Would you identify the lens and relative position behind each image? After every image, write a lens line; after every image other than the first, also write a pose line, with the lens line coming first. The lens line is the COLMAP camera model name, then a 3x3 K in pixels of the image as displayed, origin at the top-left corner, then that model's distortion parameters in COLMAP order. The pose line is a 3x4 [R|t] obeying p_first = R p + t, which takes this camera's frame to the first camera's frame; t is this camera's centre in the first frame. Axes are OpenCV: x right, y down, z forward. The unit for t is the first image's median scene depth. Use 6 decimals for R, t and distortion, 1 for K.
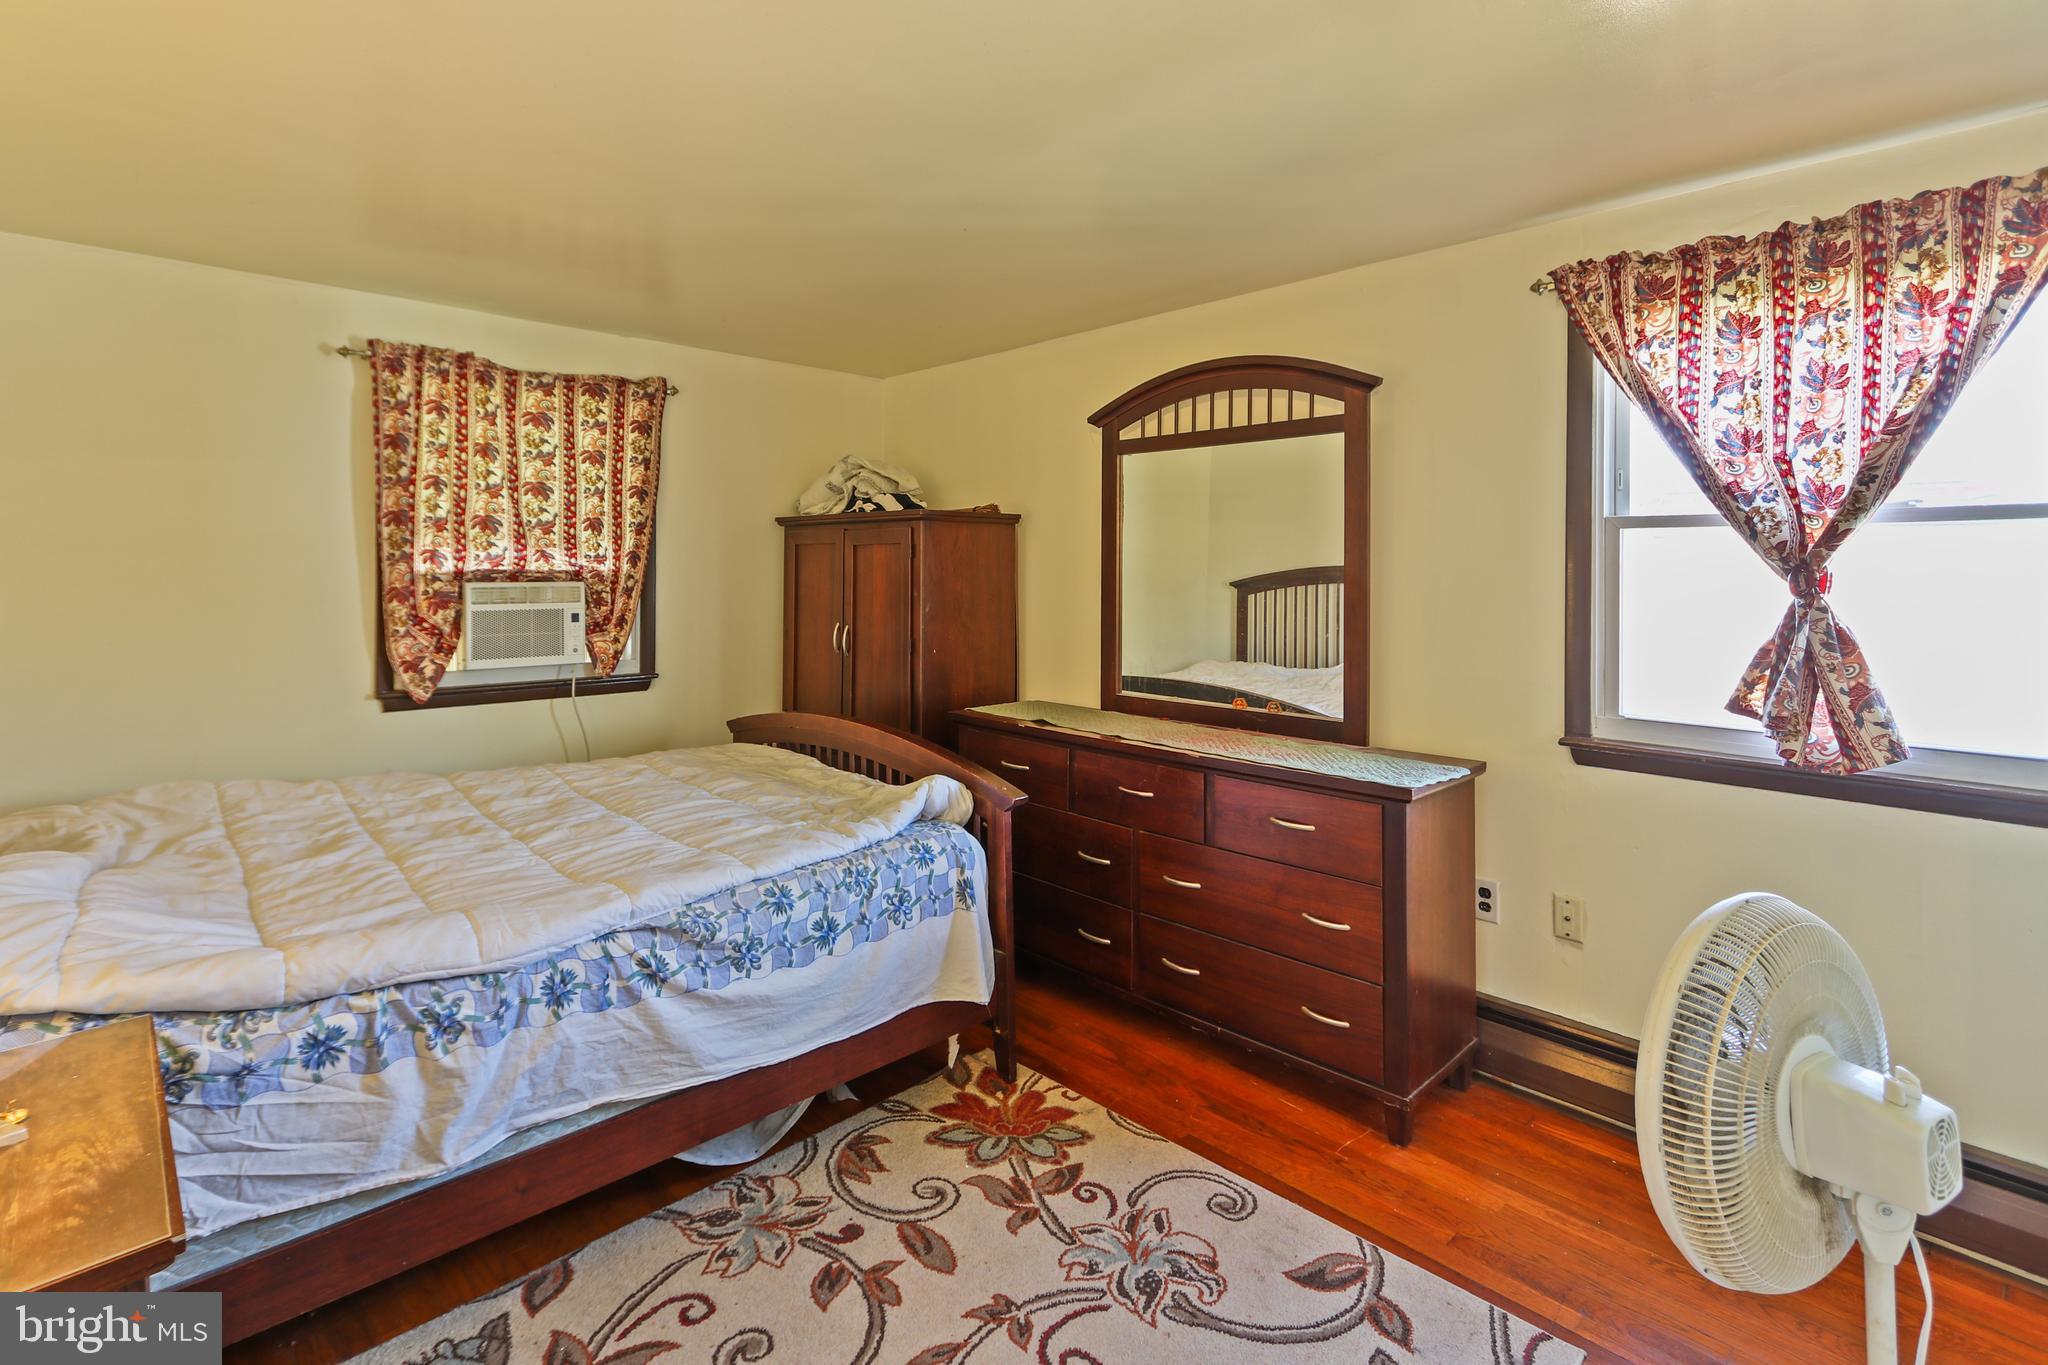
lens RADIAL K [[988.4, 0, 962.7], [0, 988.4, 569.6], [0, 0, 1]] dist [0.006041, 0.002169]
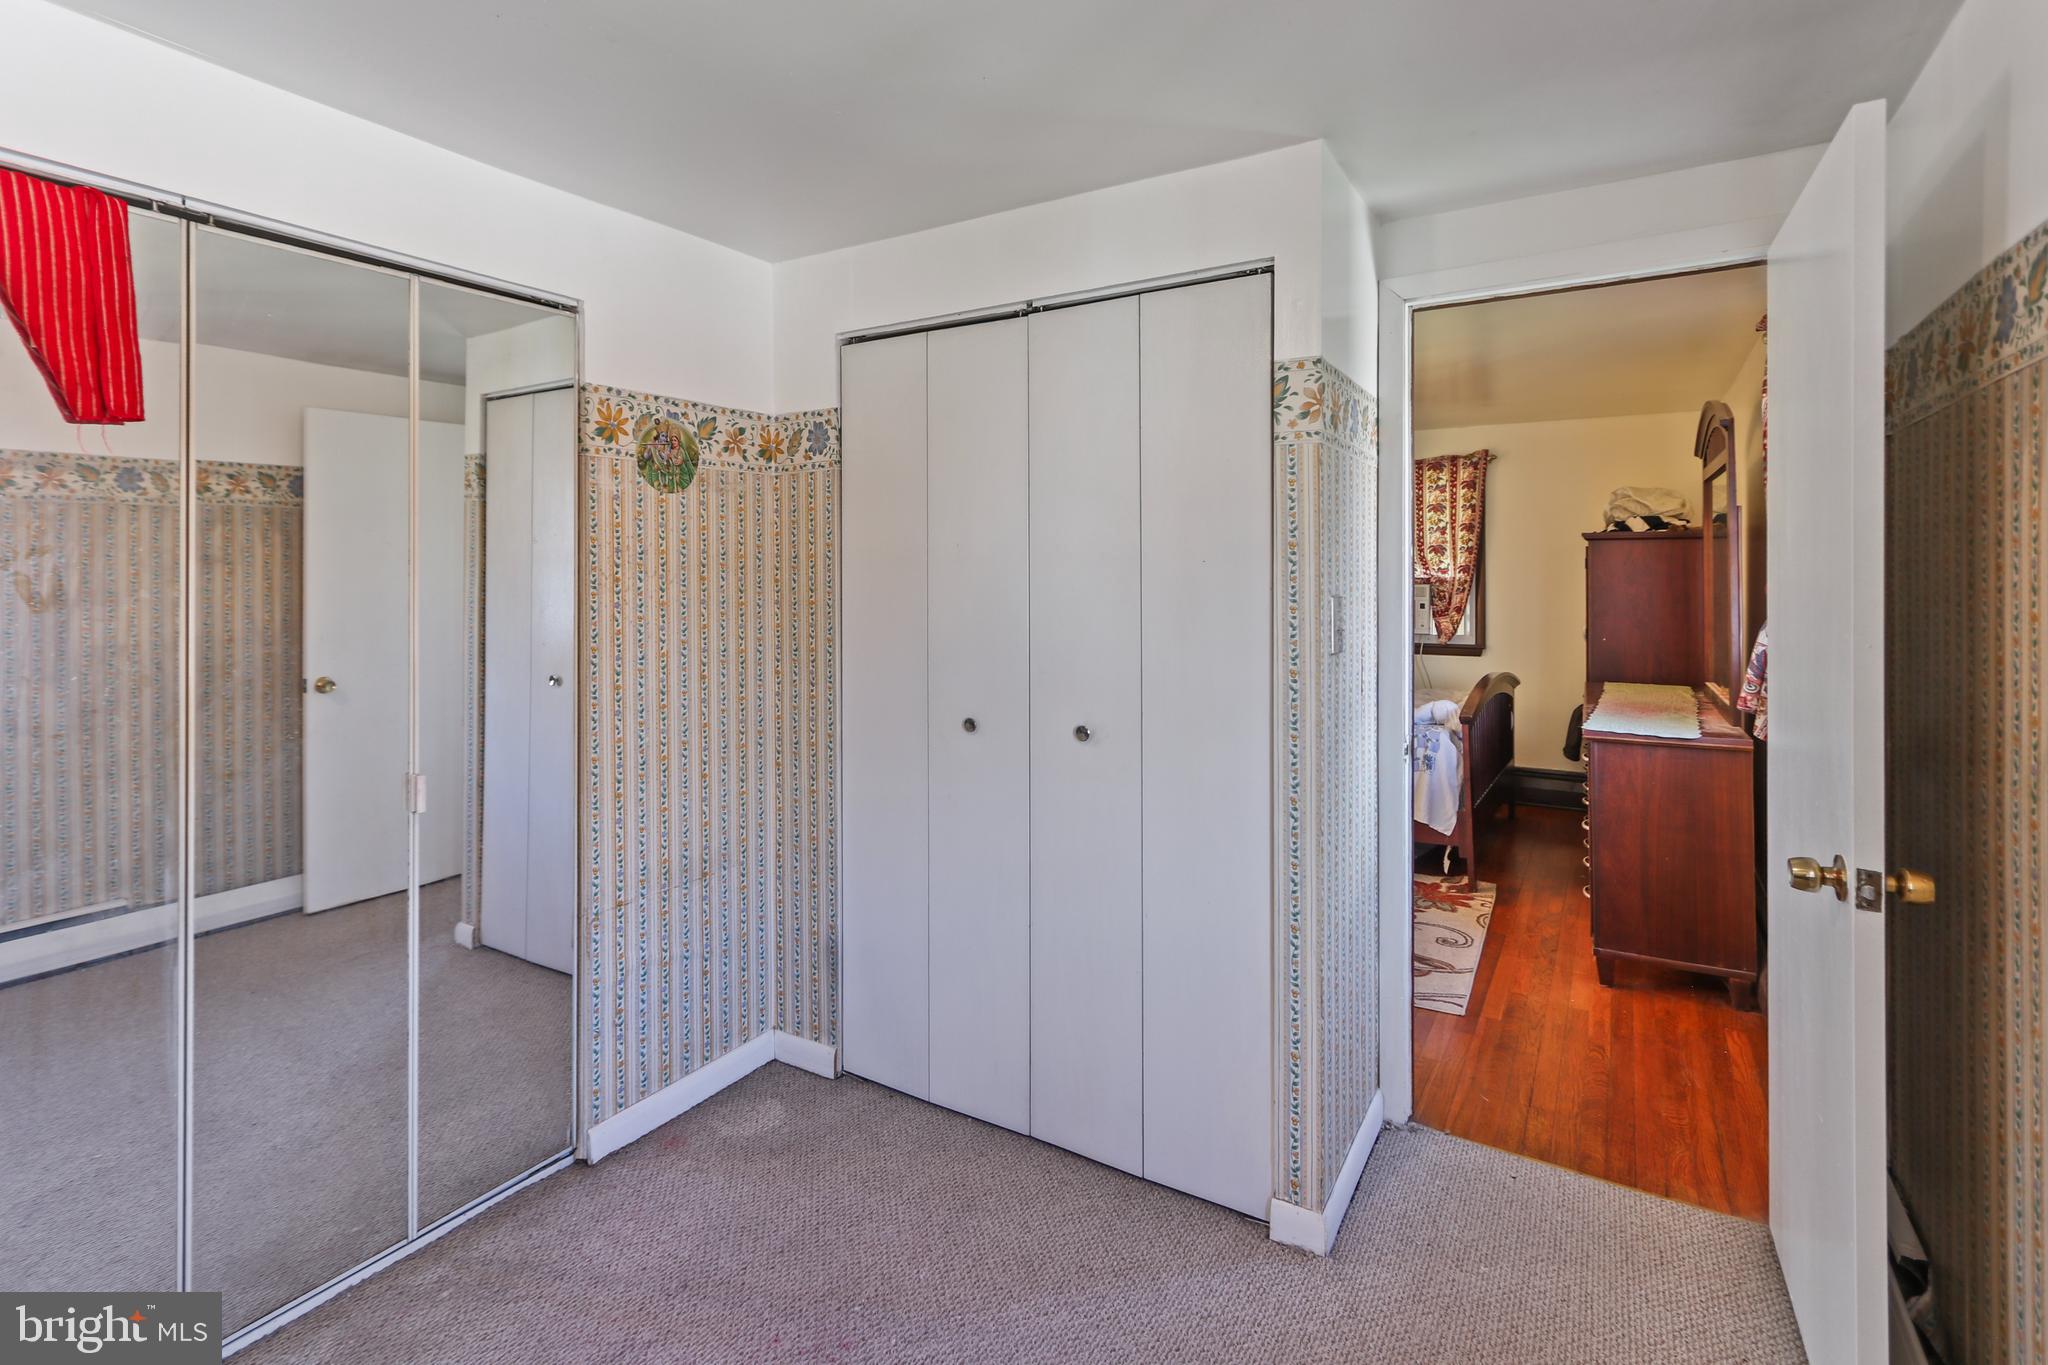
lens RADIAL K [[988.4, 0, 994.0], [0, 988.4, 570.9], [0, 0, 1]] dist [0.006041, 0.002169]
pose [[0.273919, -0.005563, -0.961737, 1.475523], [0.001663, 0.999985, -0.005311, -0.004181], [0.961751, -0.000144, 0.273924, -0.211063]]
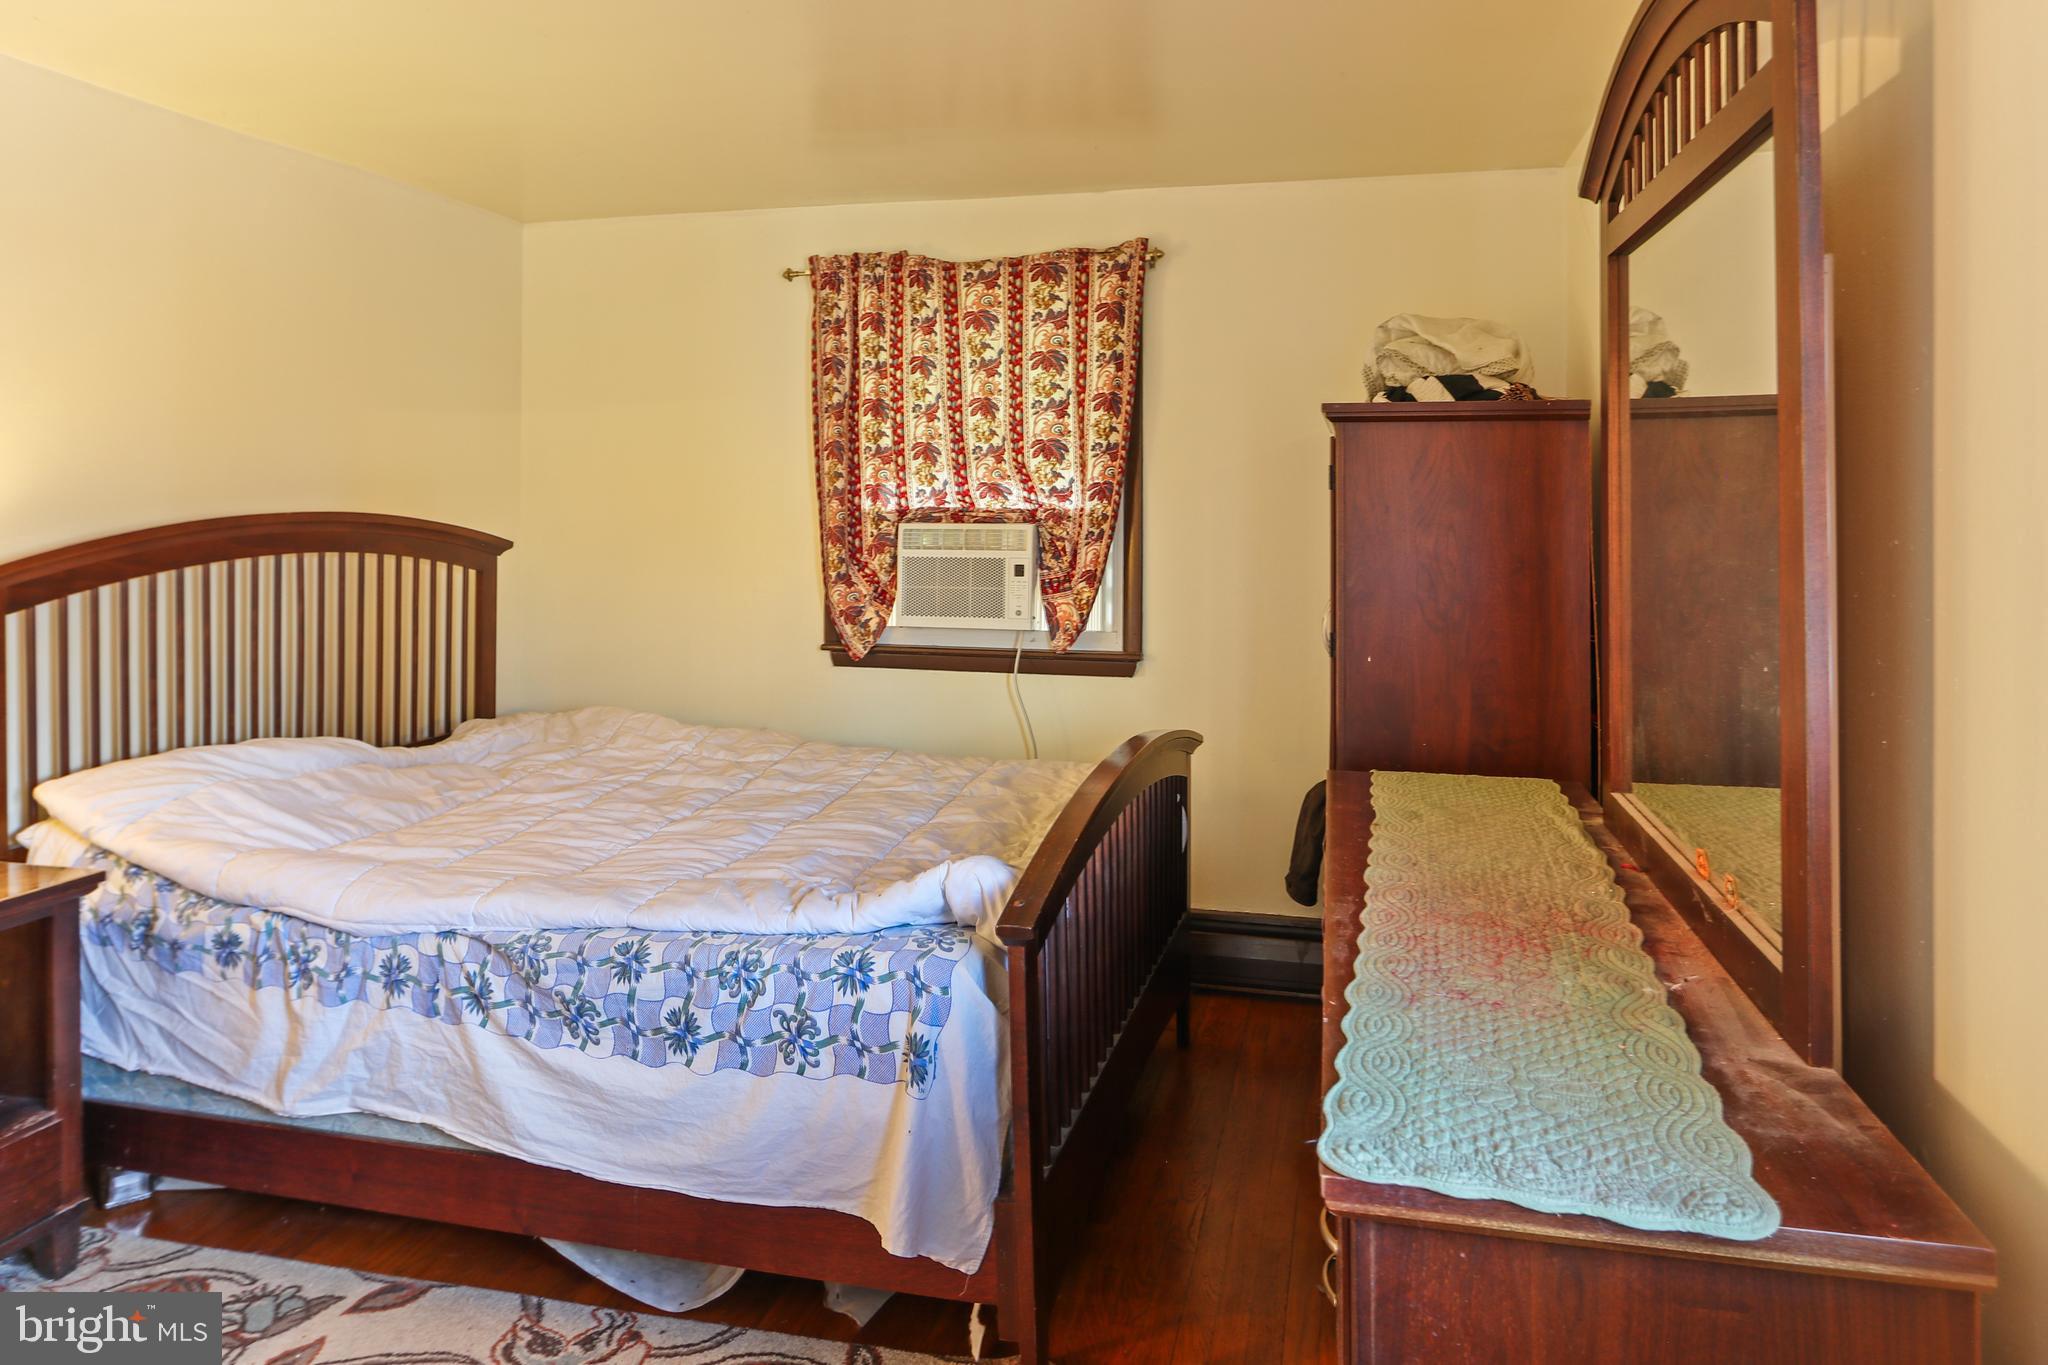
lens RADIAL K [[1358.8, 0, 997.1], [0, 1358.8, 482.3], [0, 0, 1]] dist [-0.003816, -0.001908]
pose [[0.546913, -0.012220, -0.837100, 0.711767], [-0.002182, 0.999869, -0.016022, -0.004445], [0.837186, 0.010589, 0.546815, 0.595335]]
